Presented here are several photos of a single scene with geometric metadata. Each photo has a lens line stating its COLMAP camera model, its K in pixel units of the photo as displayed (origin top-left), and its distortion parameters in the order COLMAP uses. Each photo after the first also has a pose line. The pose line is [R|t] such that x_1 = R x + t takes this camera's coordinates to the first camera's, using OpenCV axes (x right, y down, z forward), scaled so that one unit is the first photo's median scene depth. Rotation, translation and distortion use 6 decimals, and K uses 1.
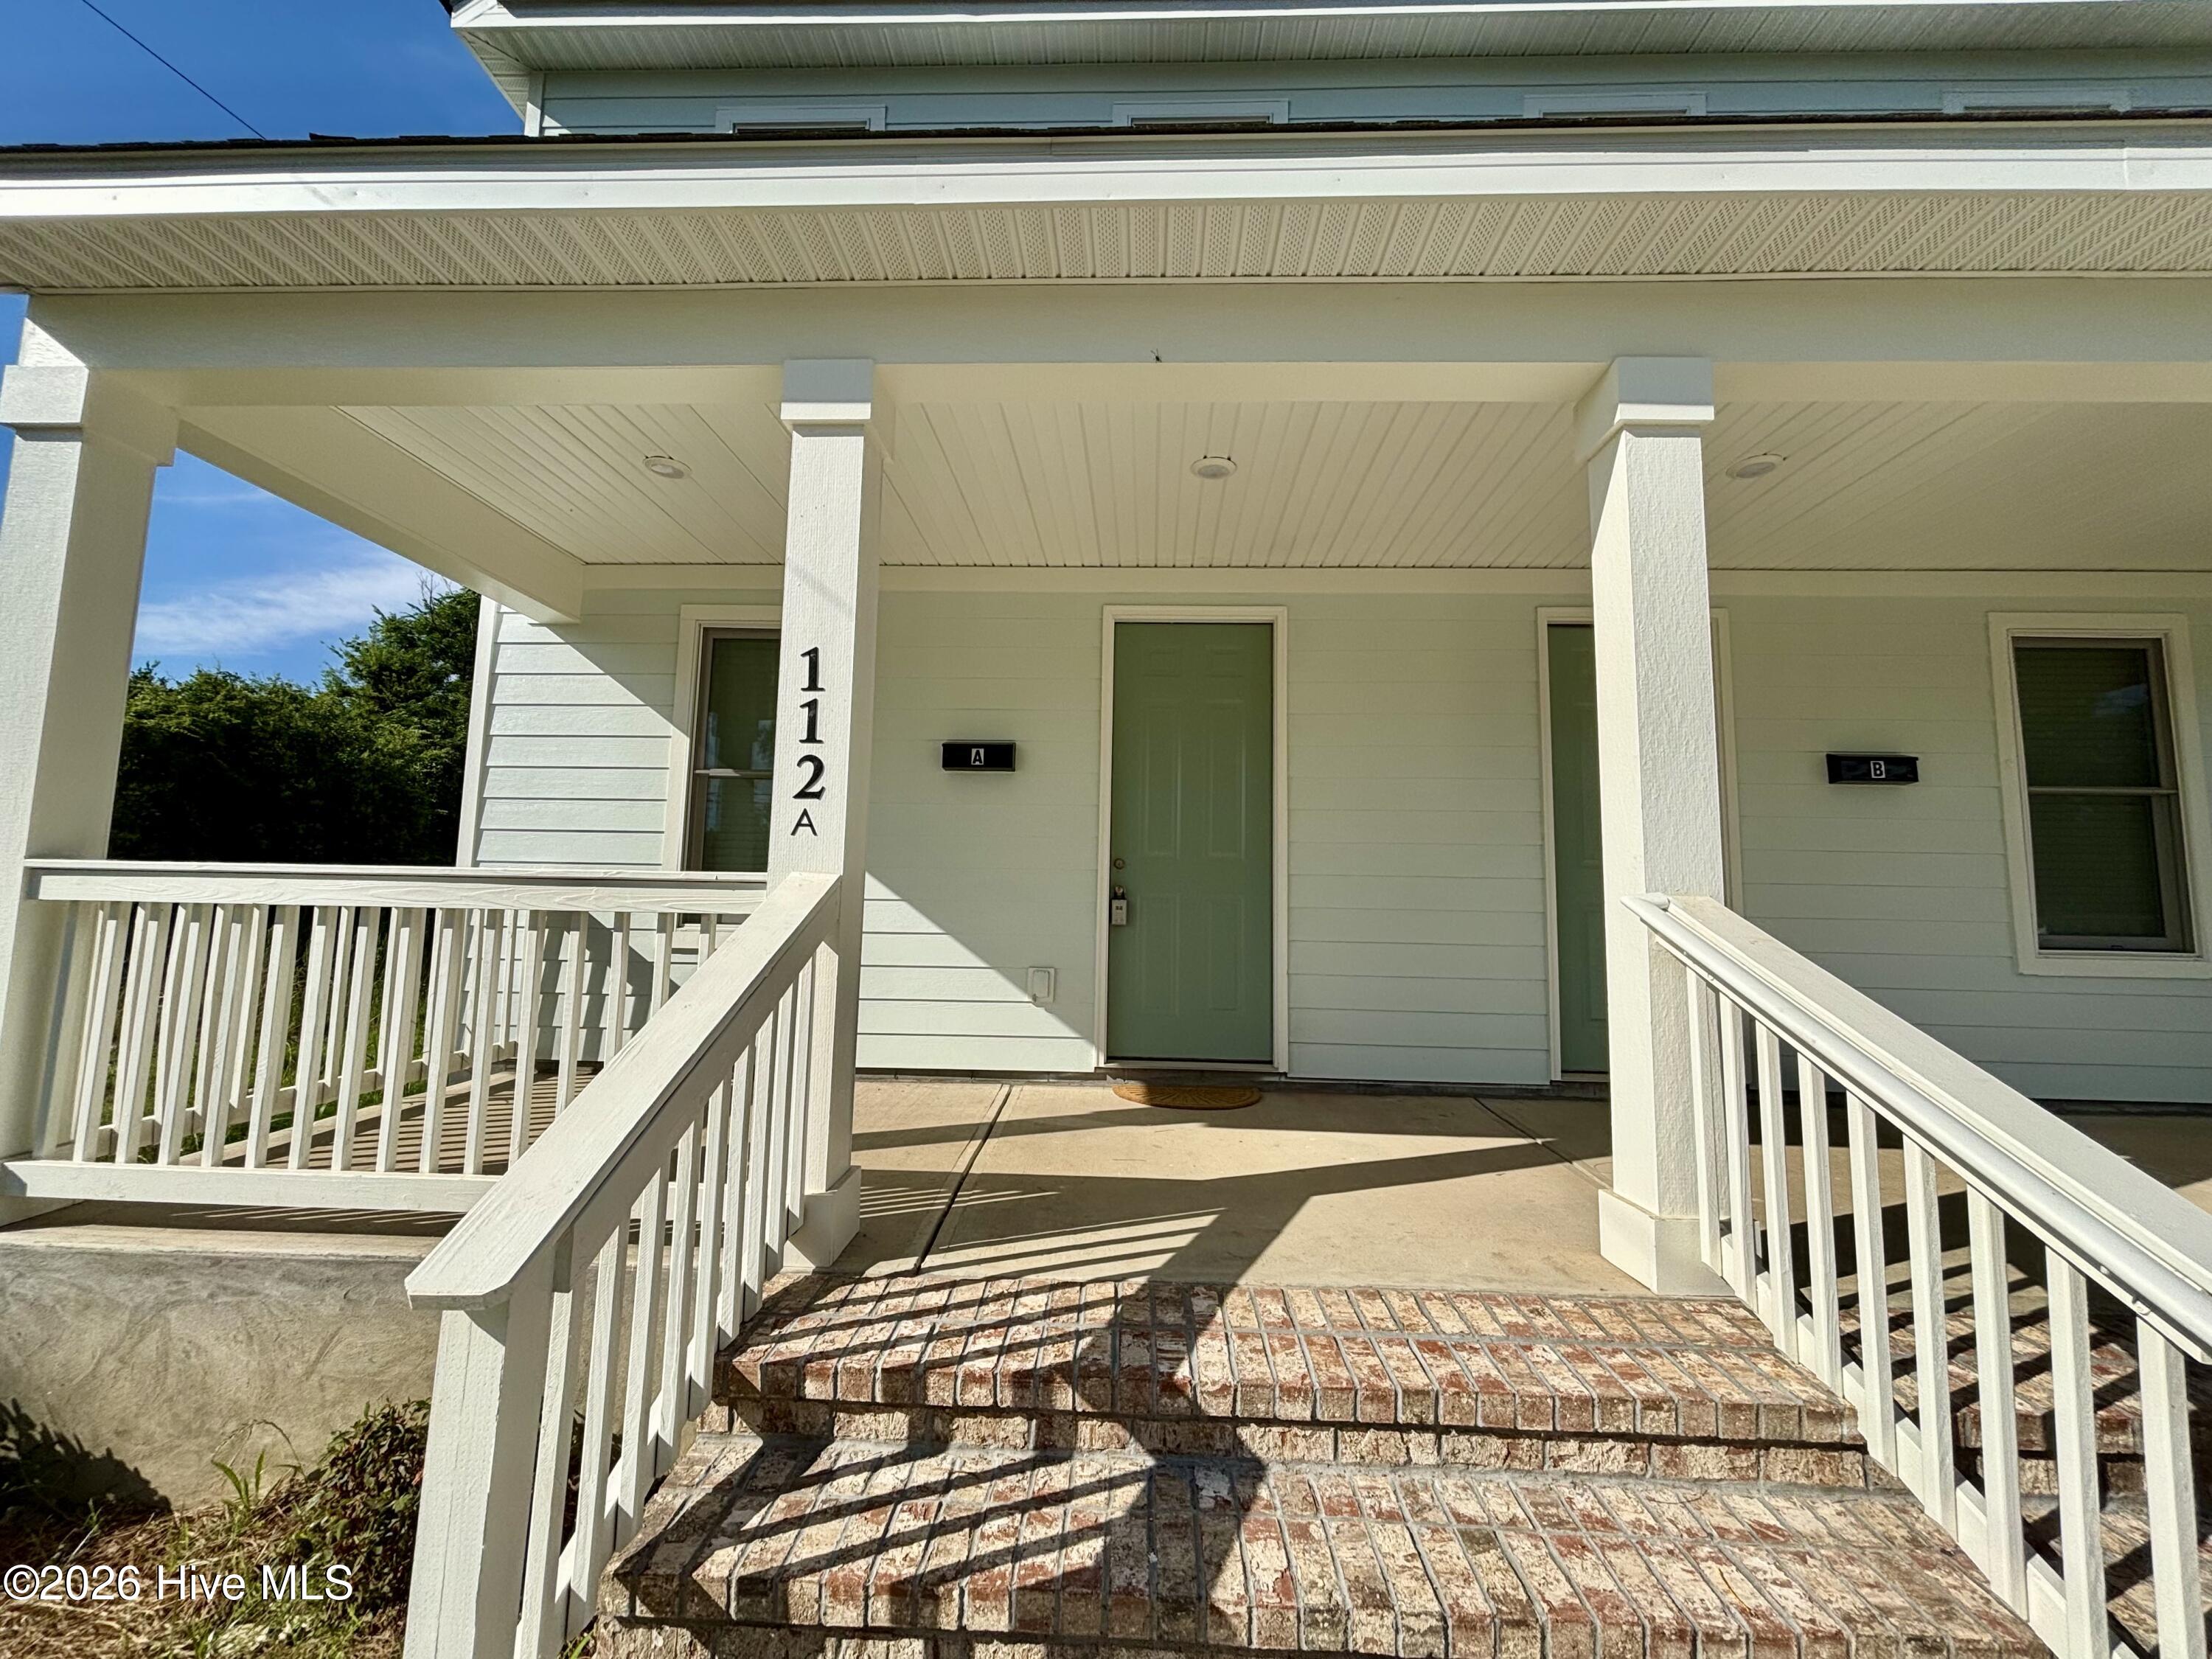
lens RADIAL K [[893.9, 0, 1111.3], [0, 893.9, 829.5], [0, 0, 1]] dist [0.003500, -0.000203]
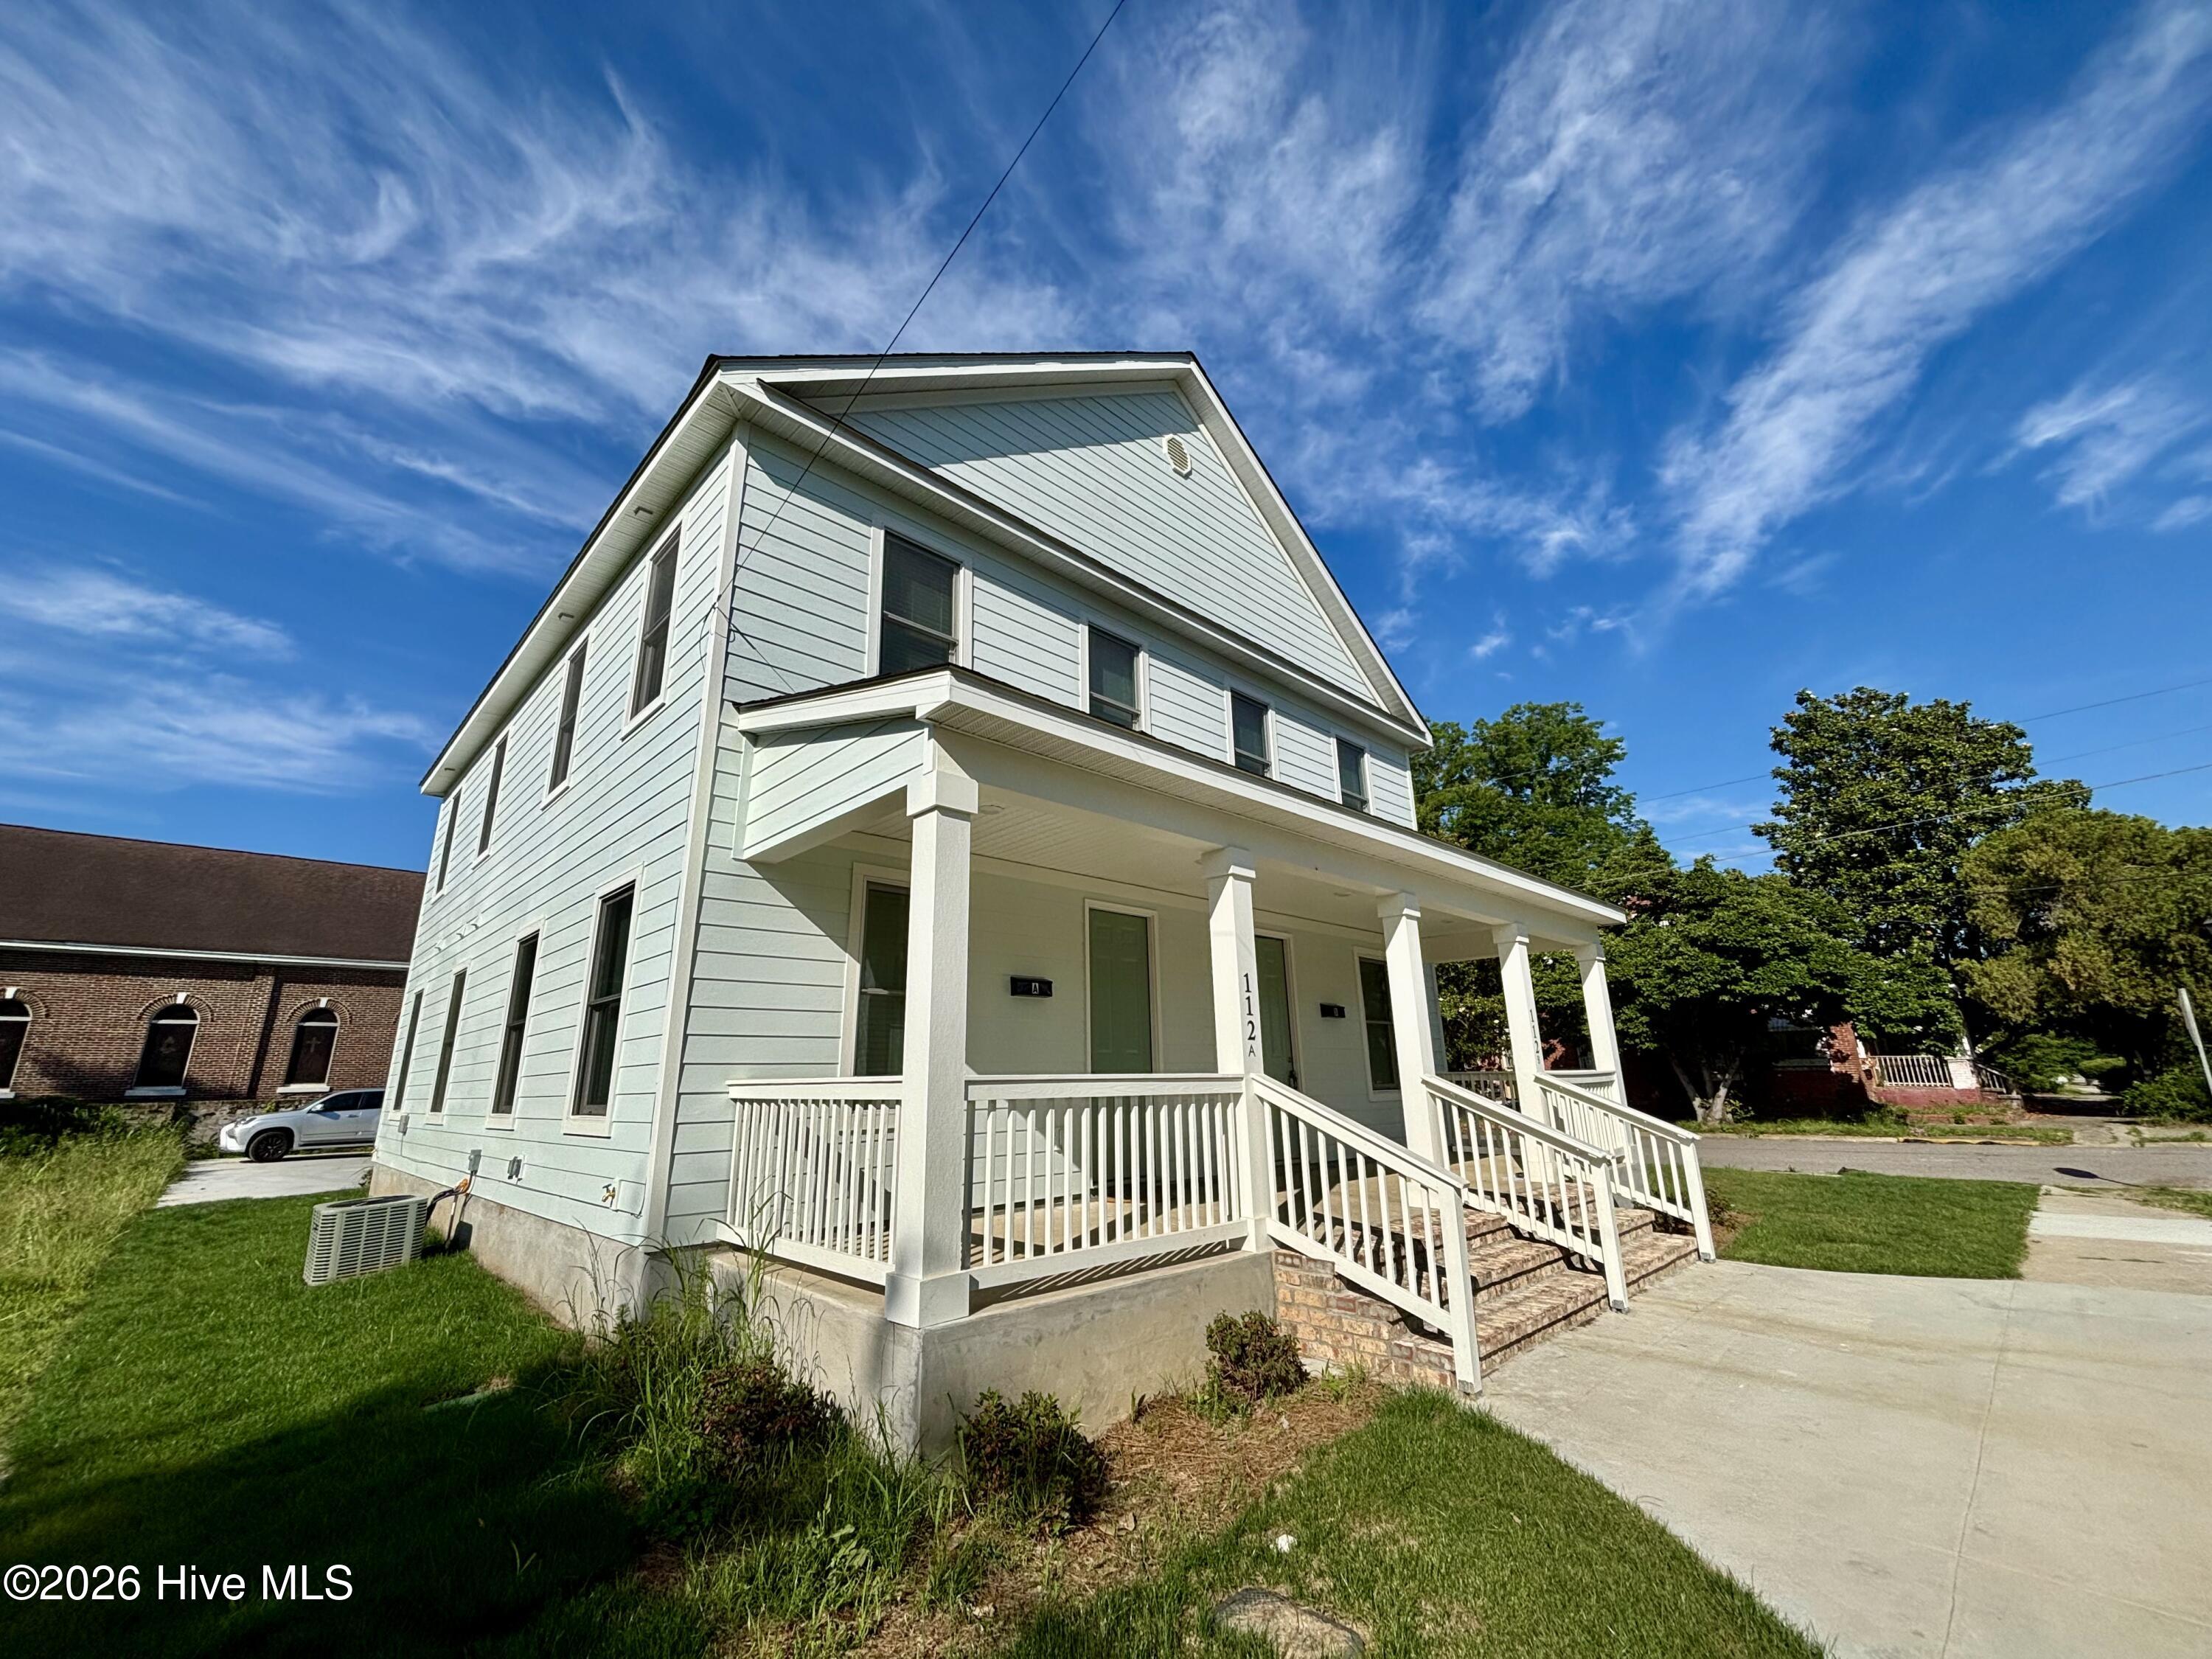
lens RADIAL K [[883.1, 0, 1123.5], [0, 883.1, 833.7], [0, 0, 1]] dist [0.000990, -0.000088]
pose [[0.685696, 0.162322, 0.709558, -1.240279], [-0.035308, 0.981087, -0.190318, -0.060085], [-0.727031, 0.105447, 0.678459, -0.210452]]
